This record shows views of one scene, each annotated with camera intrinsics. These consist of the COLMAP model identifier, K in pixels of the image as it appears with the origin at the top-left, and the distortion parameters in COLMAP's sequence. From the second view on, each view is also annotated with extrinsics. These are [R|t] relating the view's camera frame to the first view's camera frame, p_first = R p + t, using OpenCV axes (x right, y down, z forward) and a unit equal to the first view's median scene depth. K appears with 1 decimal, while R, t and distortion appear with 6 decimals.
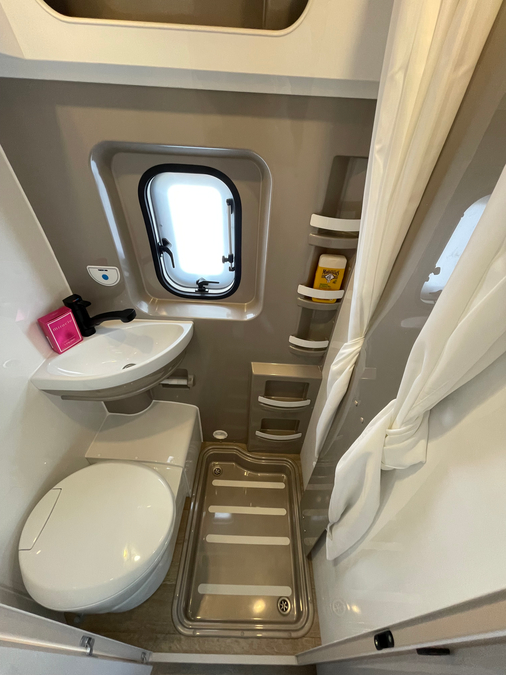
lens RADIAL K [[271.4, 0, 255.4], [0, 271.4, 338.6], [0, 0, 1]] dist [-0.002314, 0.000143]
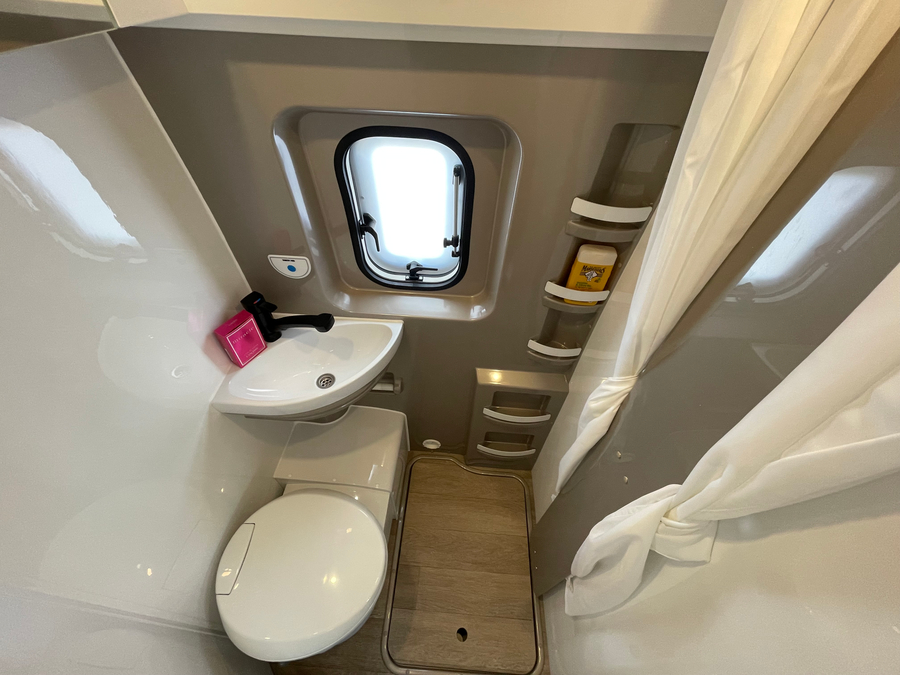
lens RADIAL K [[361.8, 0, 448.2], [0, 361.8, 332.8], [0, 0, 1]] dist [-0.002314, 0.000143]
pose [[0.998739, 0.018631, -0.046619, -0.063656], [-0.012043, 0.990387, 0.137796, -0.197273], [0.048738, -0.137060, 0.989363, -0.011211]]
